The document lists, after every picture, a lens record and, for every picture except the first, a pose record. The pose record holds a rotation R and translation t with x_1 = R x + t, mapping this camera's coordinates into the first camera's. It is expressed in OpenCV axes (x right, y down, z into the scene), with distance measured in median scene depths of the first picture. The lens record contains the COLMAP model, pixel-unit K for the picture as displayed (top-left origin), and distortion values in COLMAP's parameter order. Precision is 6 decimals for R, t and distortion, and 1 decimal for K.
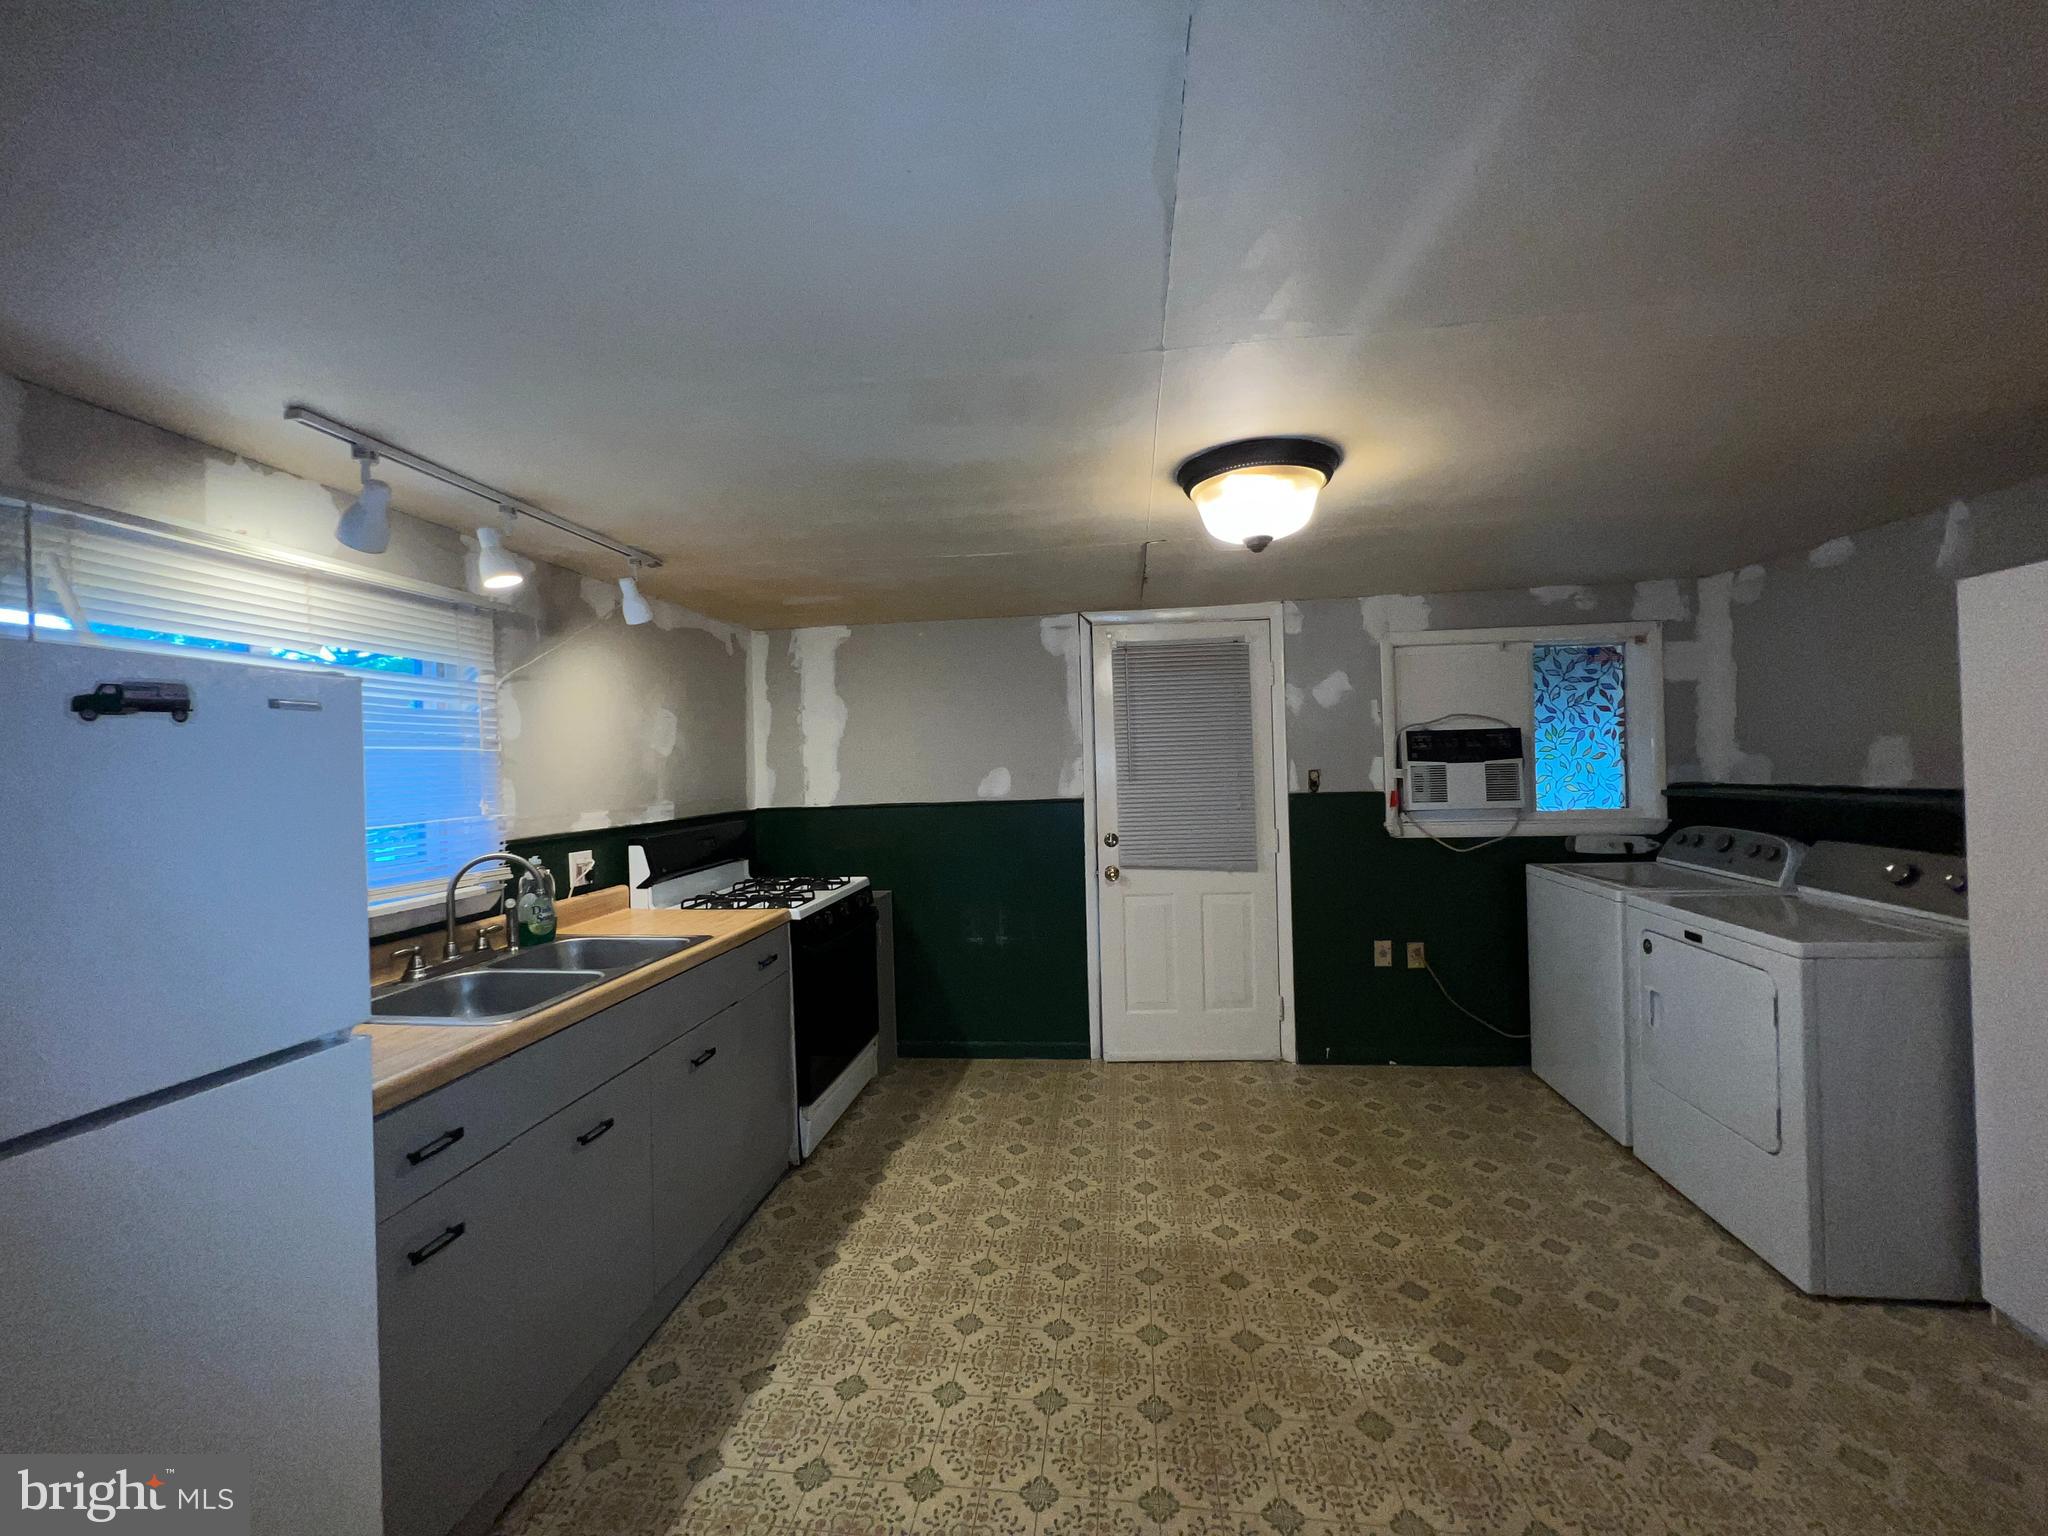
lens RADIAL K [[818.2, 0, 1023.5], [0, 818.2, 765.2], [0, 0, 1]] dist [-0.003173, 0.000791]
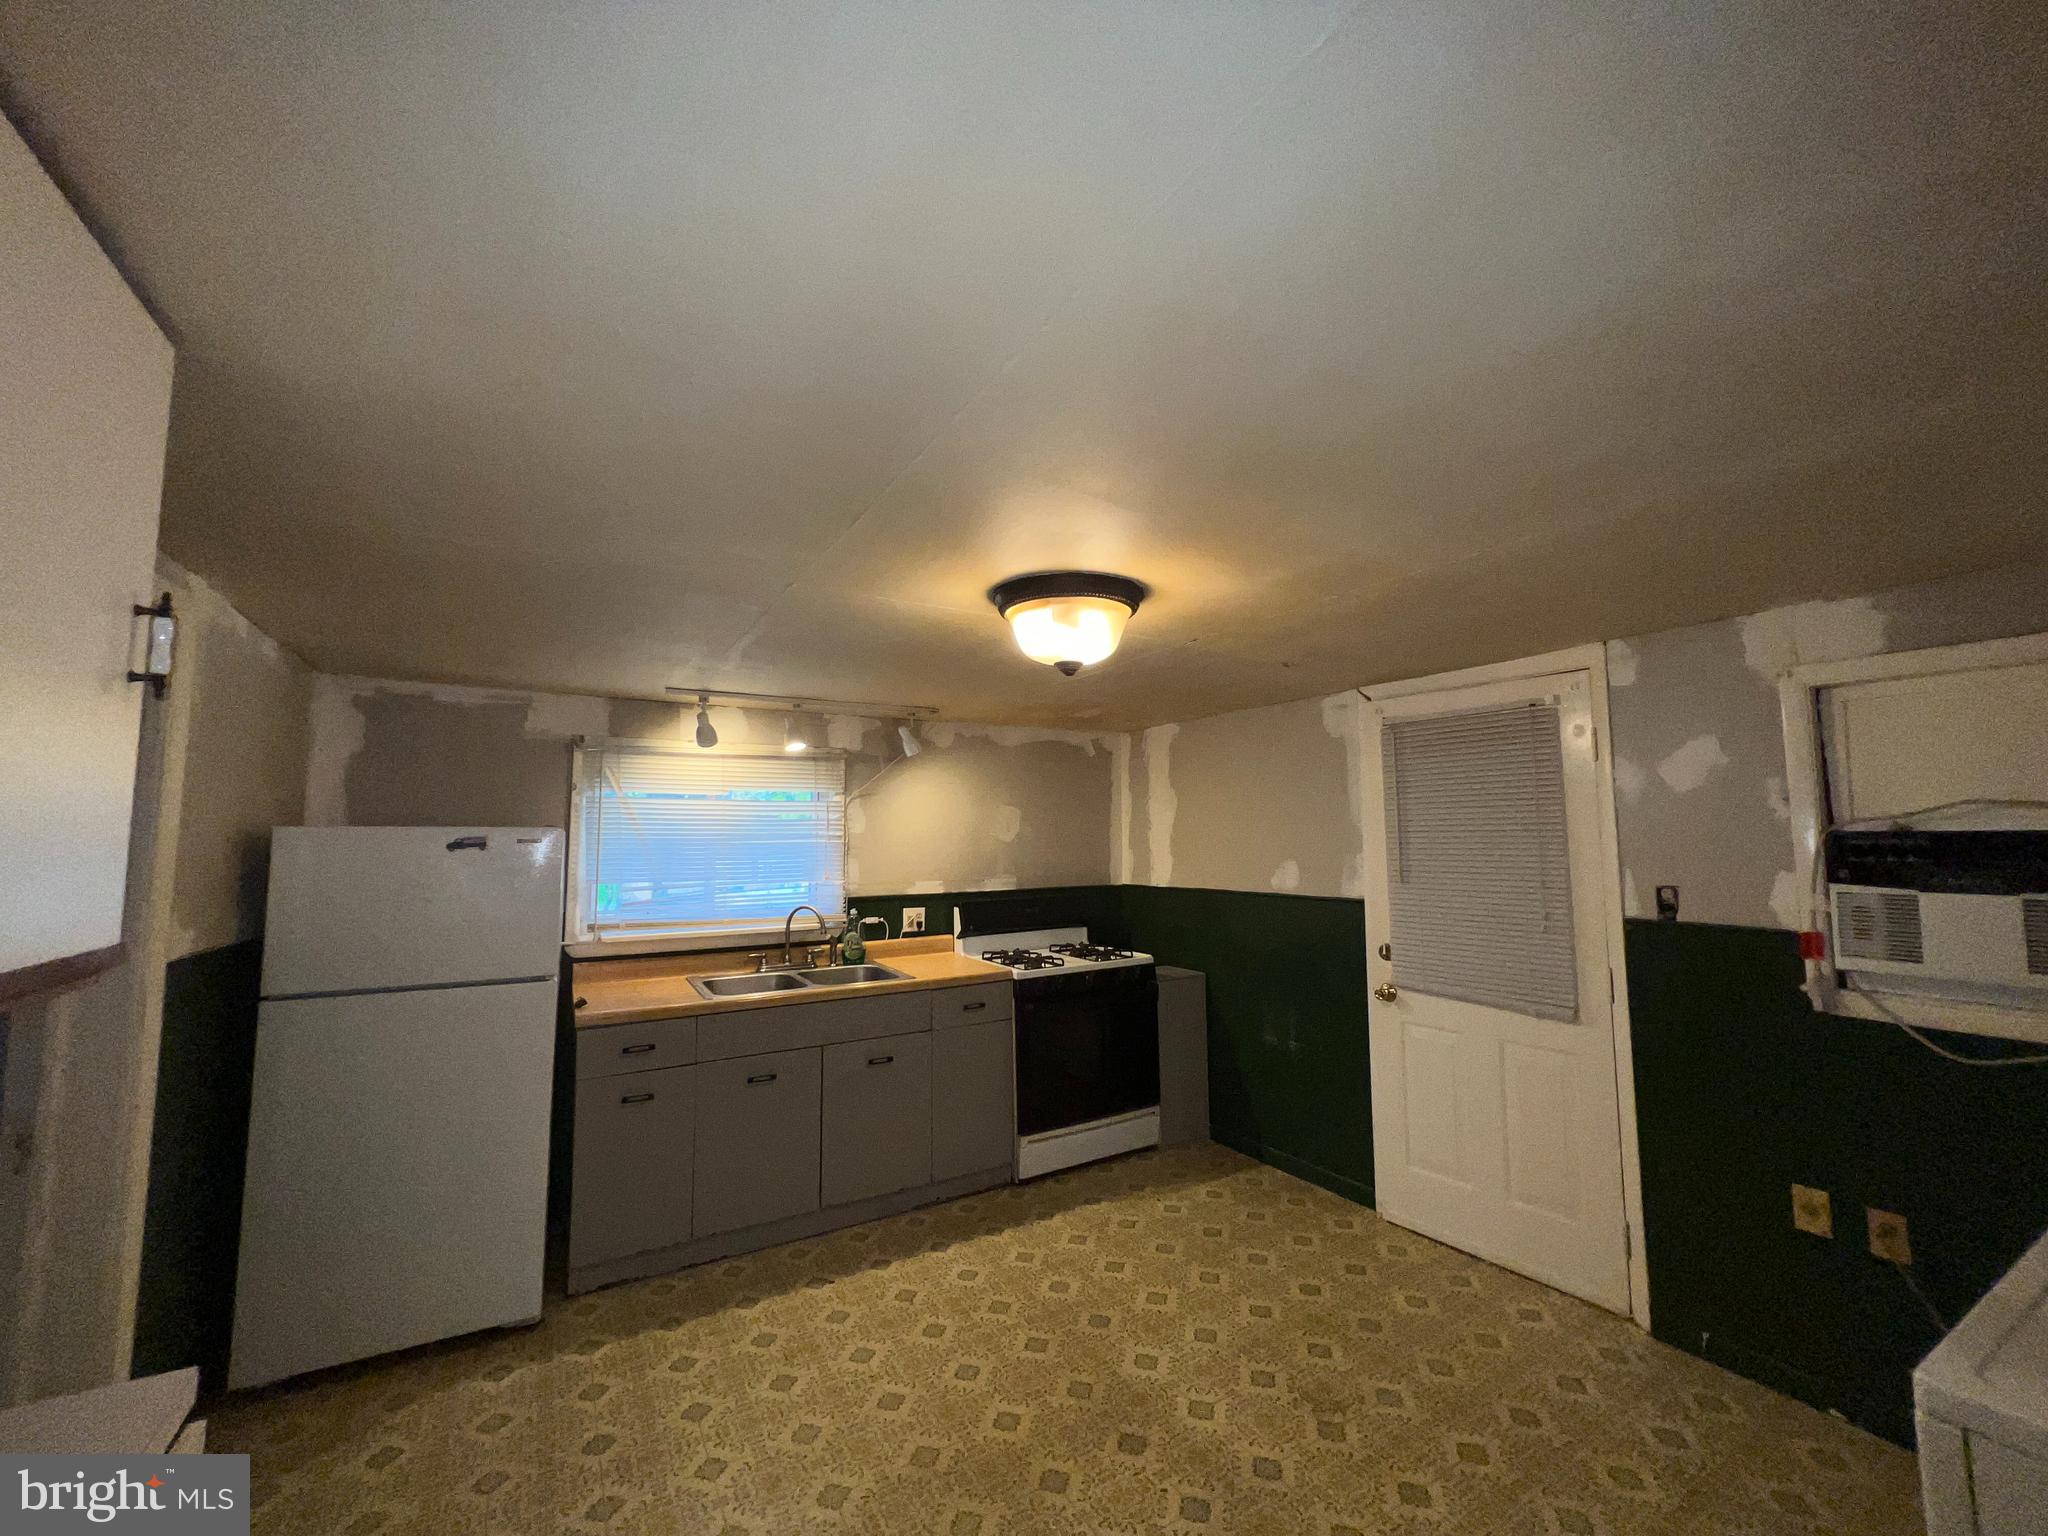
lens RADIAL K [[818.2, 0, 1024.4], [0, 818.2, 764.9], [0, 0, 1]] dist [-0.003173, 0.000791]
pose [[0.611202, -0.045041, -0.790192, 0.801322], [-0.009745, 0.997876, -0.064417, -0.062488], [0.791415, 0.047072, 0.609464, 0.257323]]
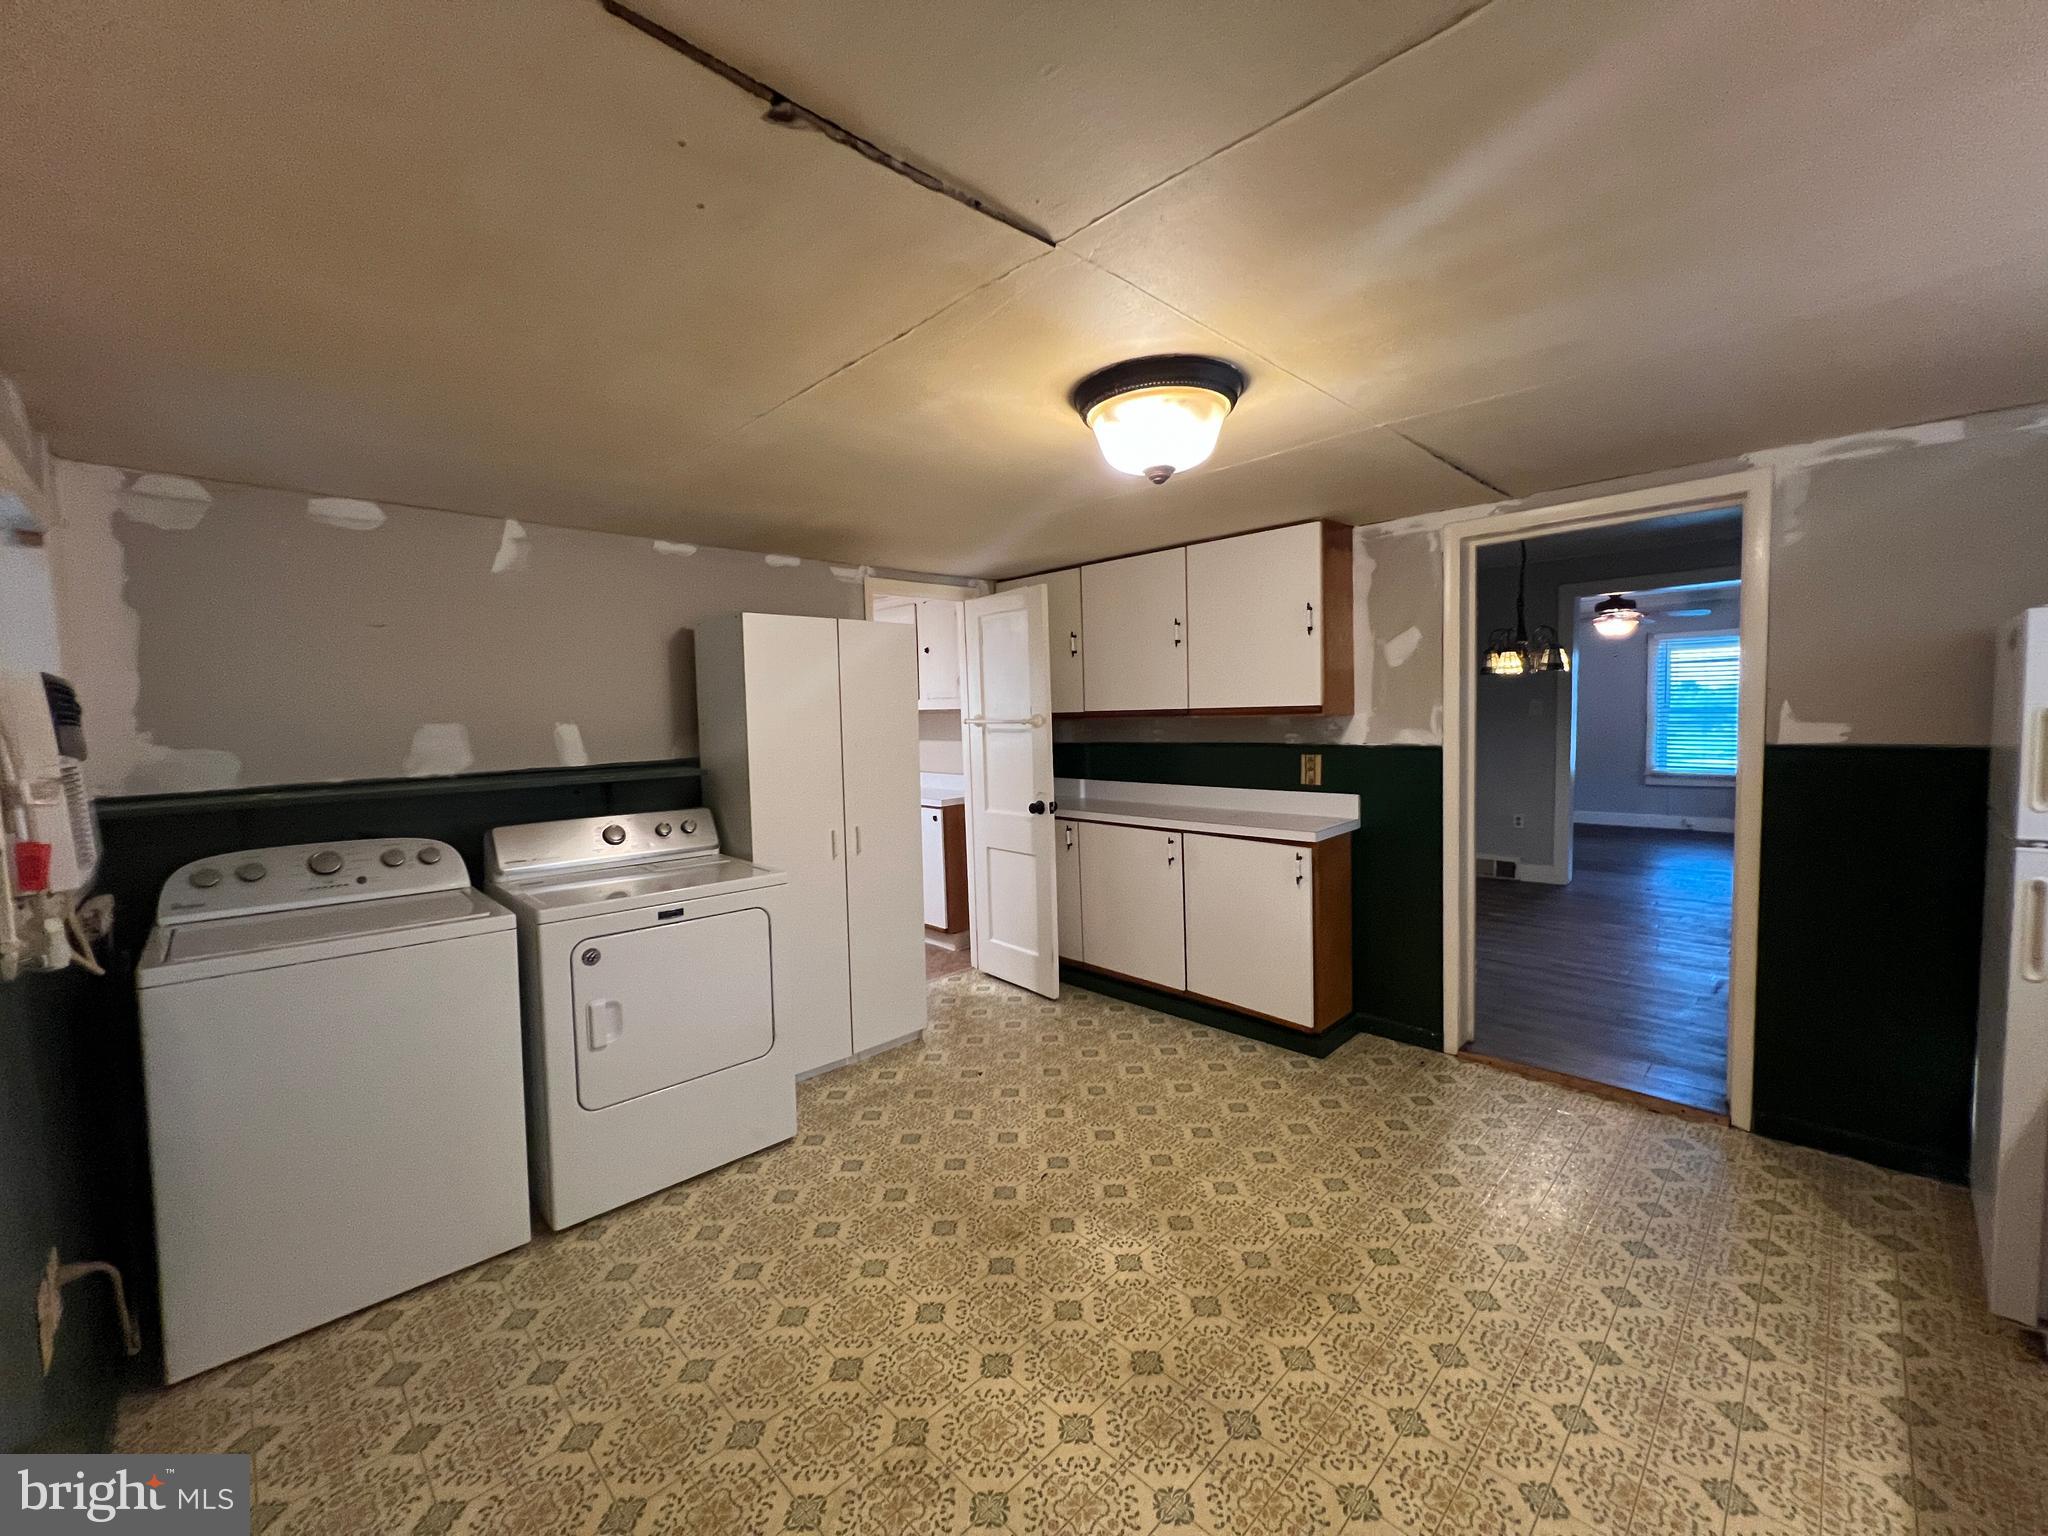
lens RADIAL K [[818.2, 0, 1022.8], [0, 818.2, 765.6], [0, 0, 1]] dist [-0.003173, 0.000791]
pose [[-0.785695, 0.012470, 0.618489, -0.123303], [0.051190, 0.997678, 0.044915, 0.006955], [-0.616493, 0.066950, -0.784509, 1.402615]]
